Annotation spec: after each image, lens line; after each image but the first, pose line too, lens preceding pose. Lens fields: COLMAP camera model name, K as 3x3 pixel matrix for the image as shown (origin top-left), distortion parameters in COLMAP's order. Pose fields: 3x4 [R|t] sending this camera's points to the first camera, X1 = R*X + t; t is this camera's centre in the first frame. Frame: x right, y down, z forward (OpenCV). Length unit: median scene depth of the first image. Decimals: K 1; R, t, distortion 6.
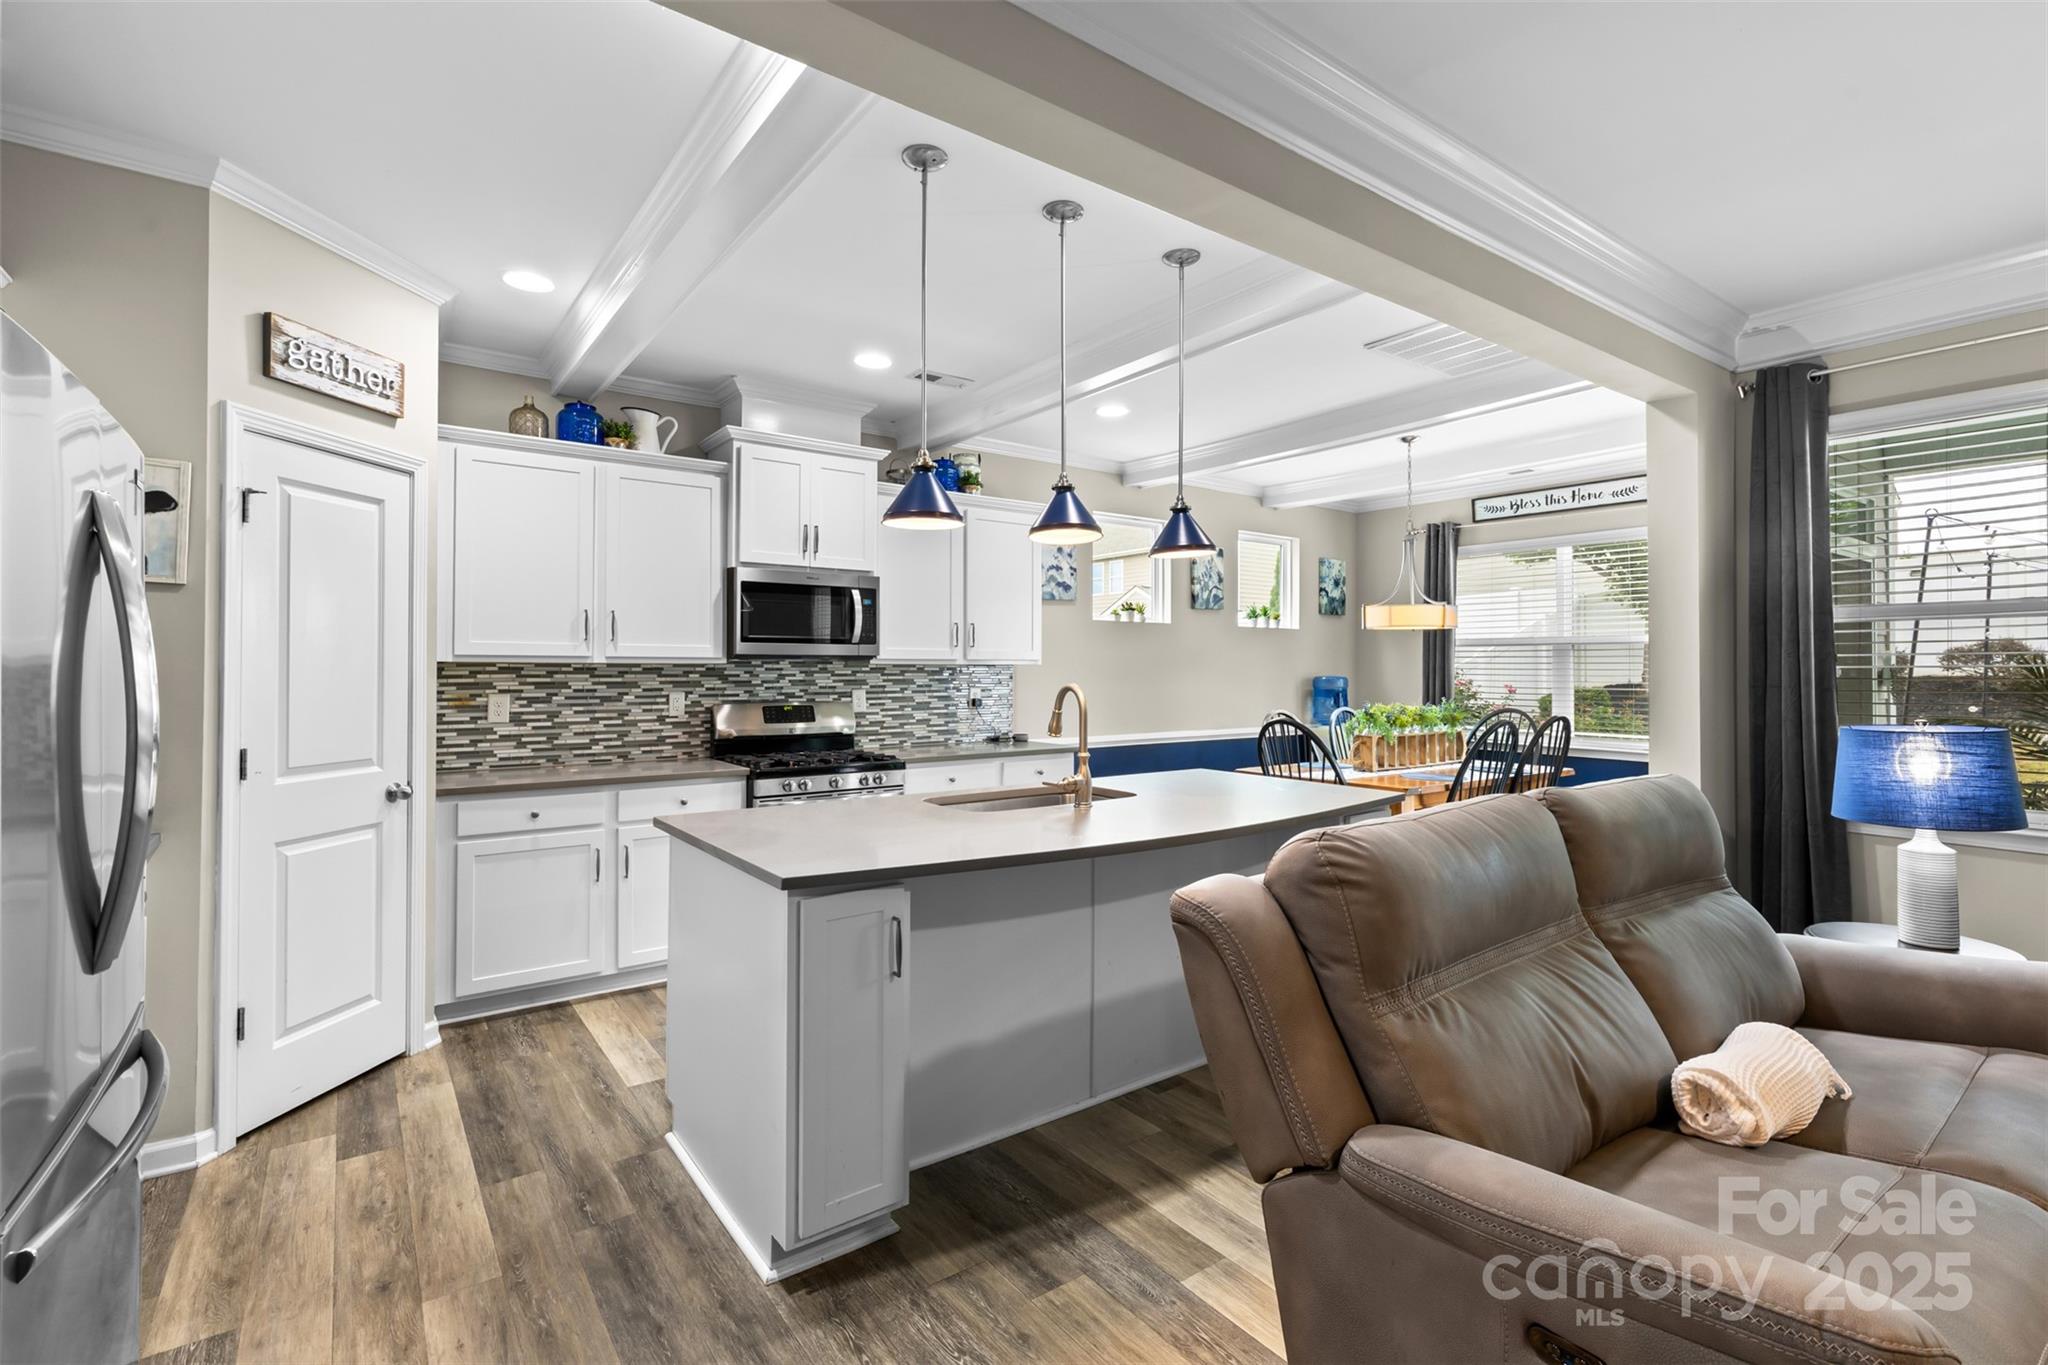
lens RADIAL K [[922.5, 0, 1016.1], [0, 922.5, 666.2], [0, 0, 1]] dist [0.010873, -0.002482]
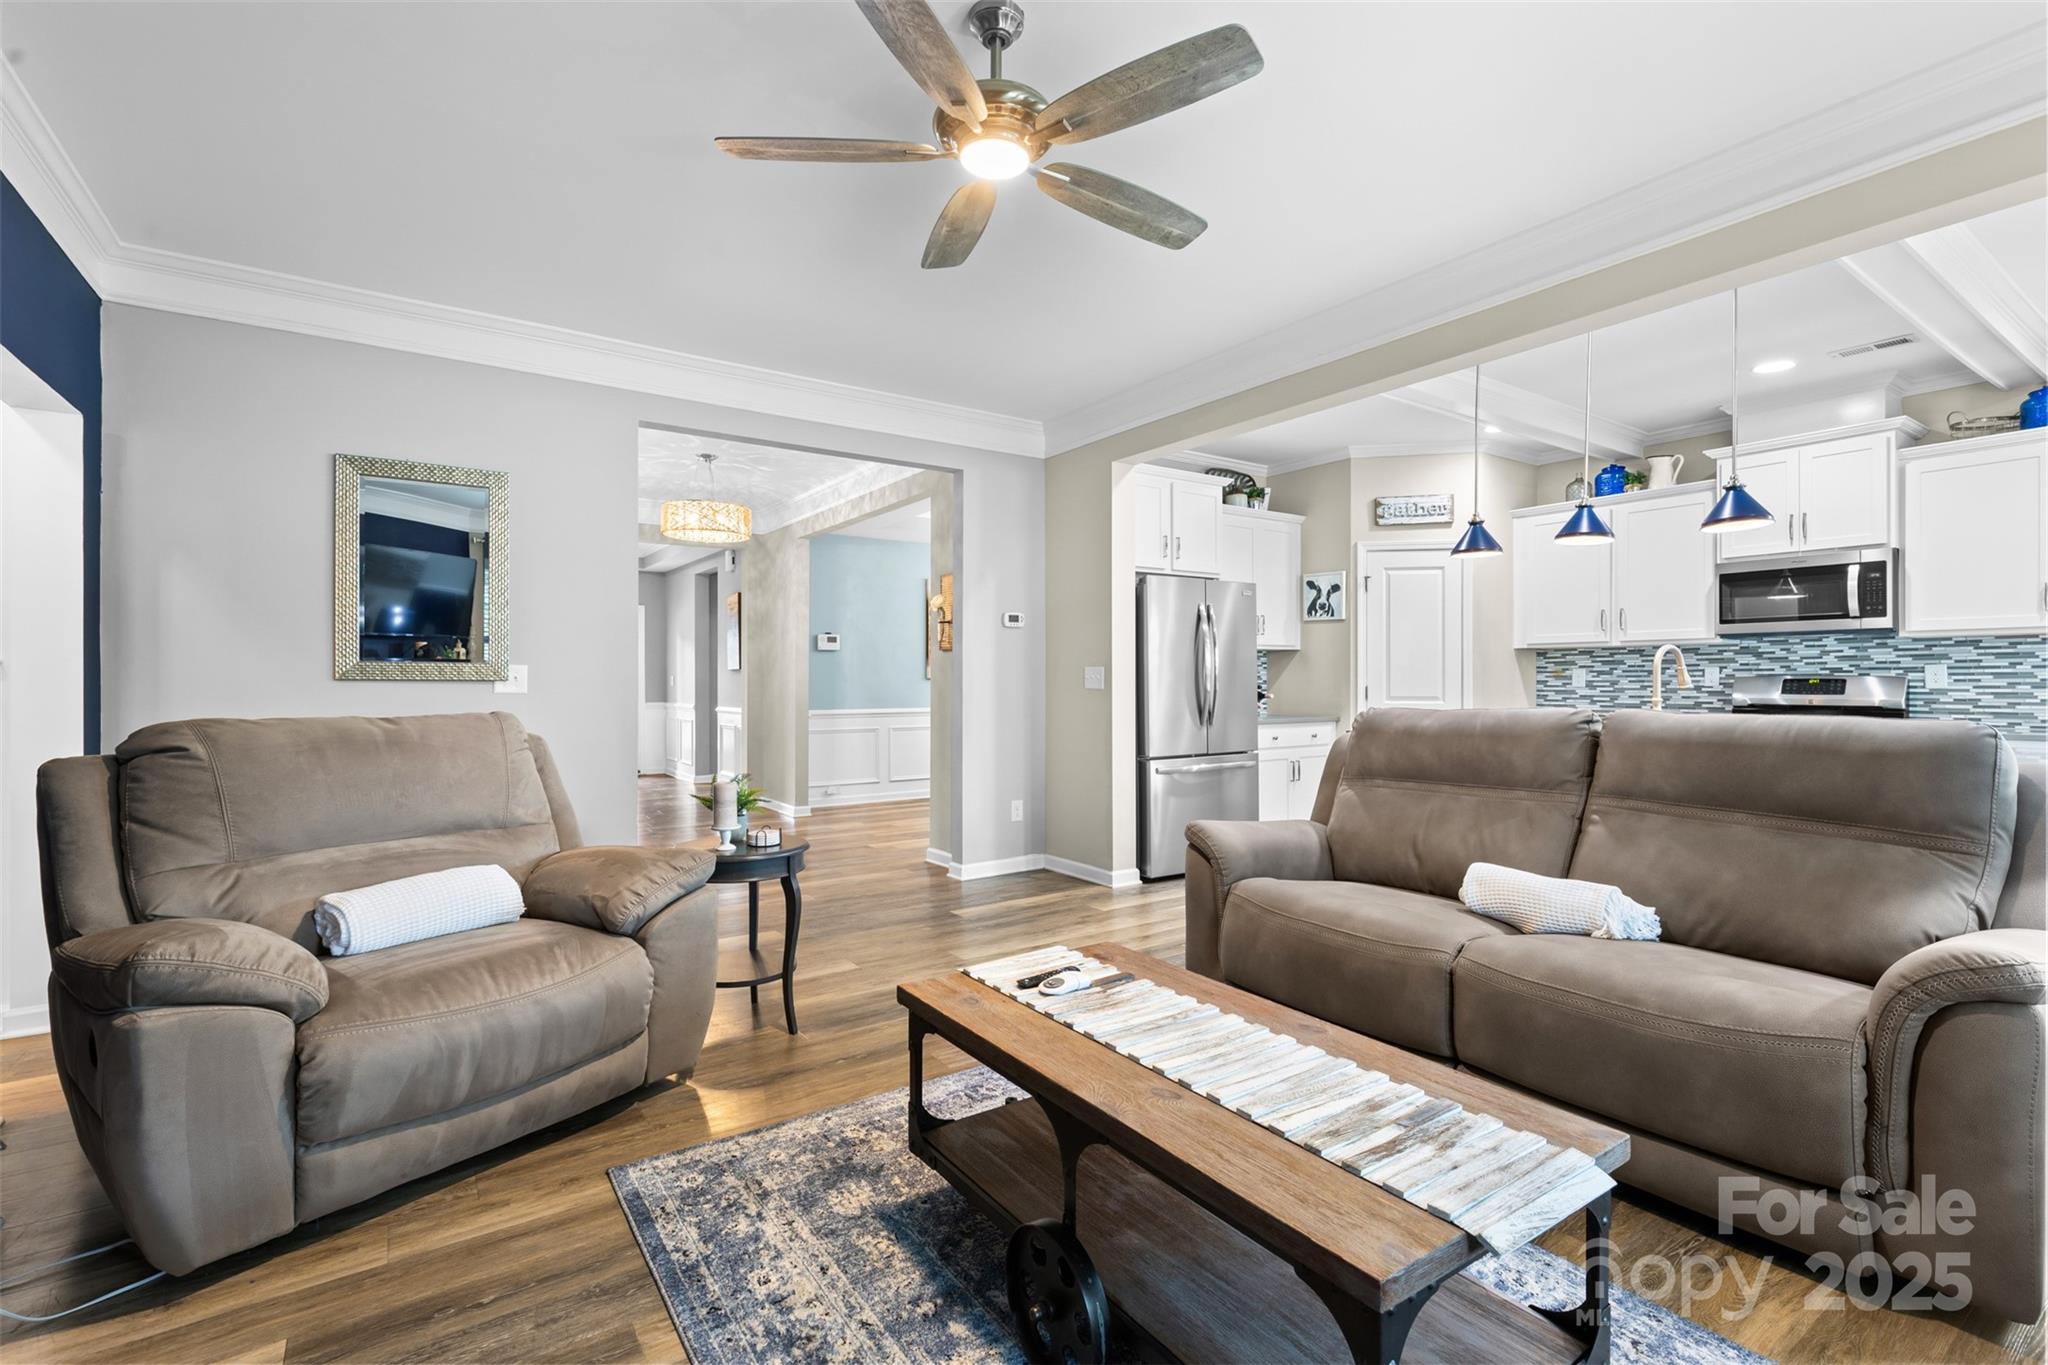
lens RADIAL K [[922.5, 0, 1024.3], [0, 922.5, 674.8], [0, 0, 1]] dist [0.010873, -0.002482]
pose [[-0.020138, -0.009047, -0.999756, 0.865976], [0.004765, 0.999947, -0.009145, 0.043748], [0.999786, -0.004948, -0.020094, 0.095844]]
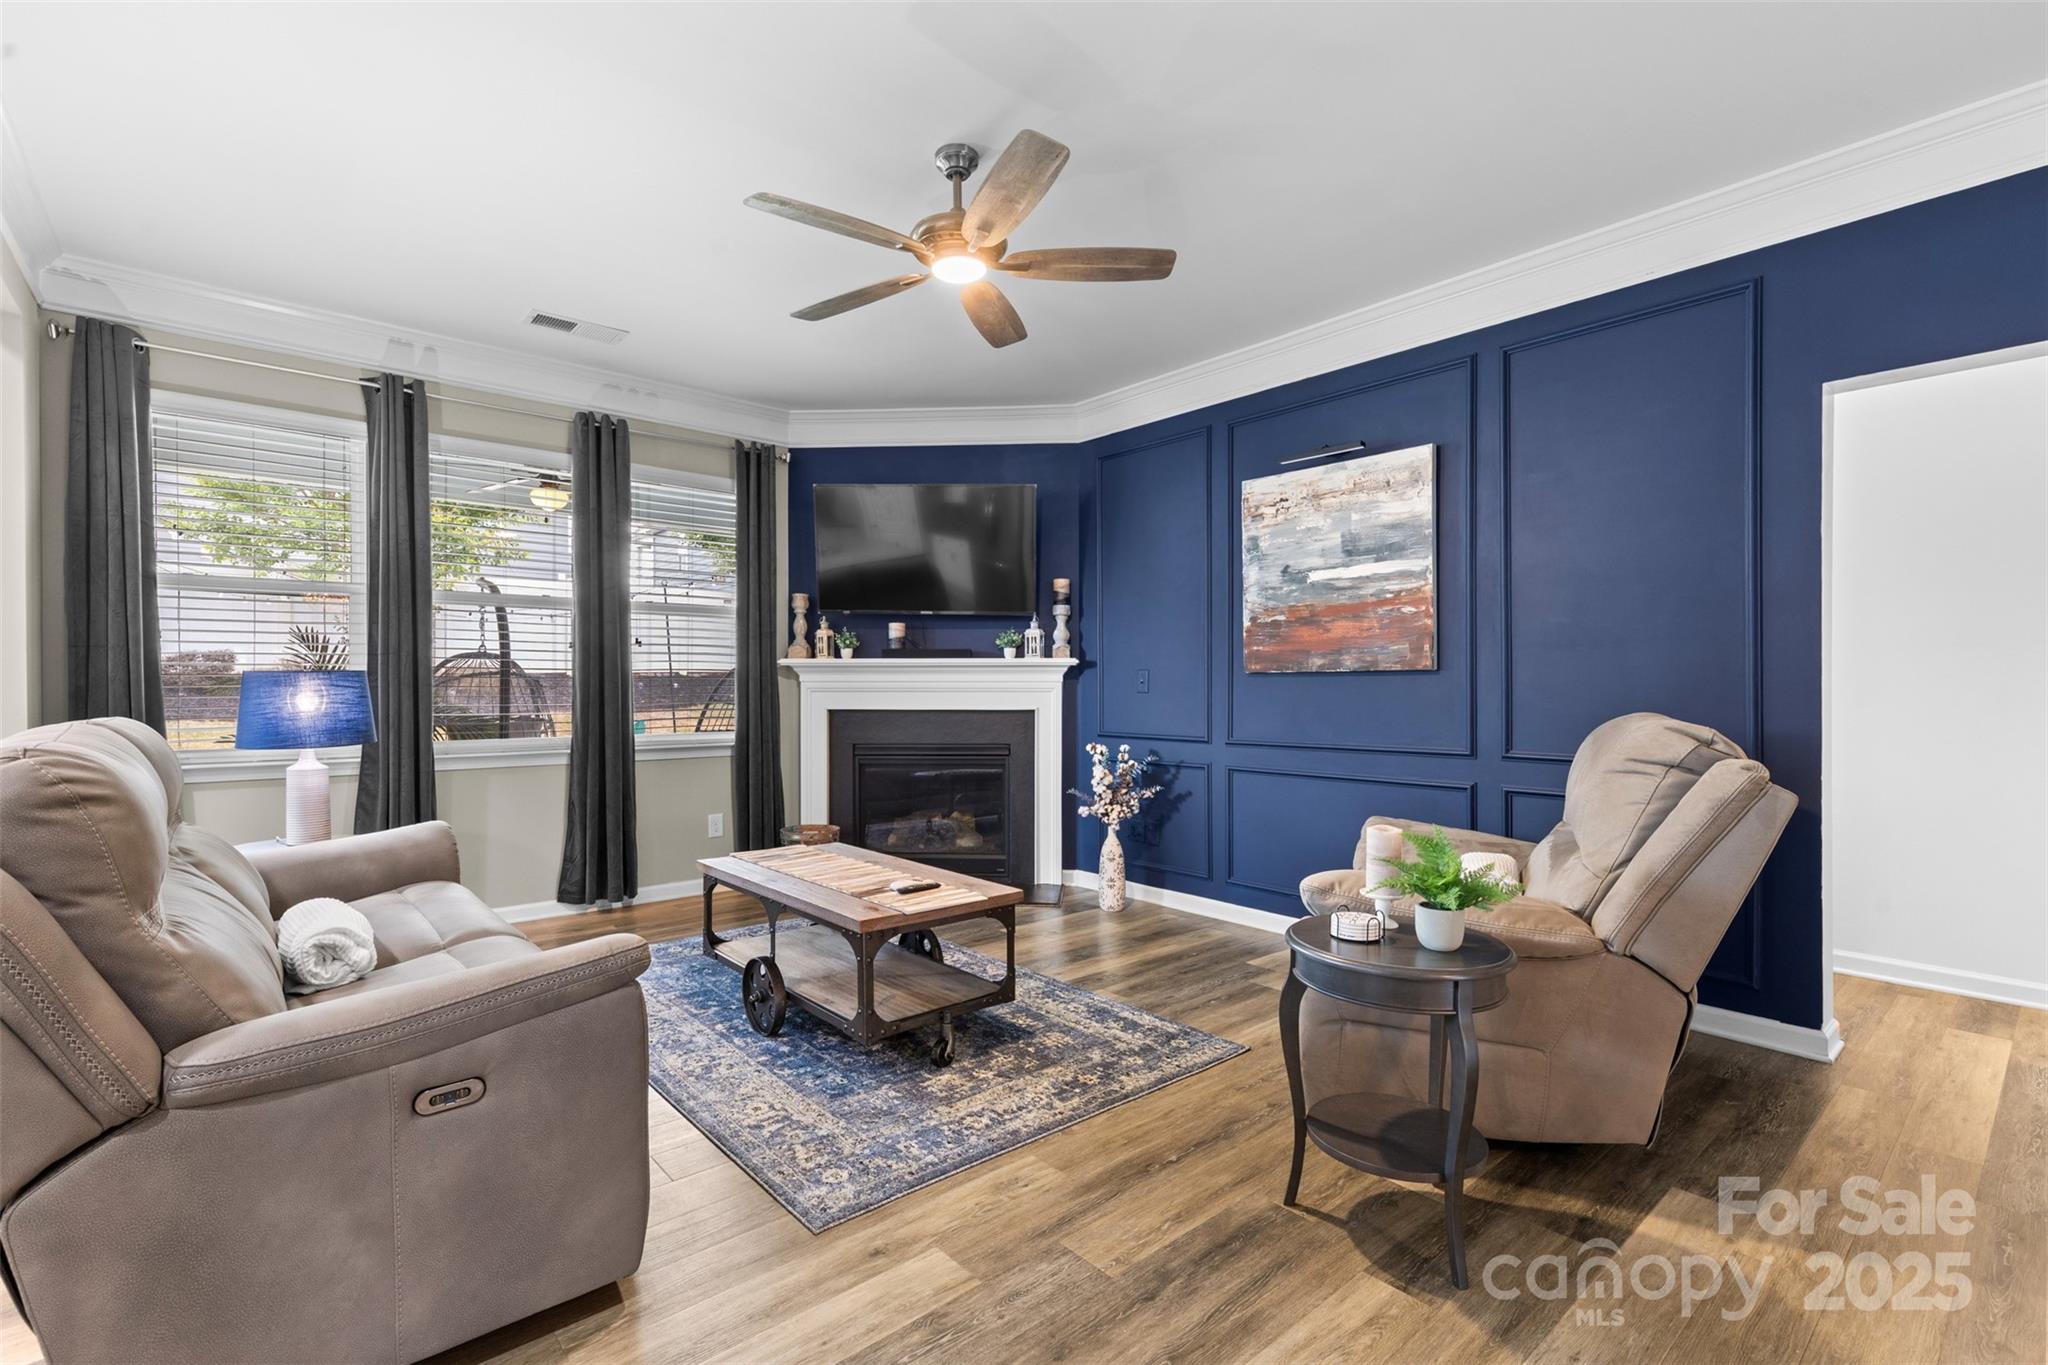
lens RADIAL K [[922.5, 0, 1025.4], [0, 922.5, 683.8], [0, 0, 1]] dist [0.010873, -0.002482]
pose [[-0.091700, 0.000541, 0.995786, -0.187171], [-0.002996, 0.999995, -0.000819, 0.044520], [-0.995782, -0.003058, -0.091698, 0.084028]]
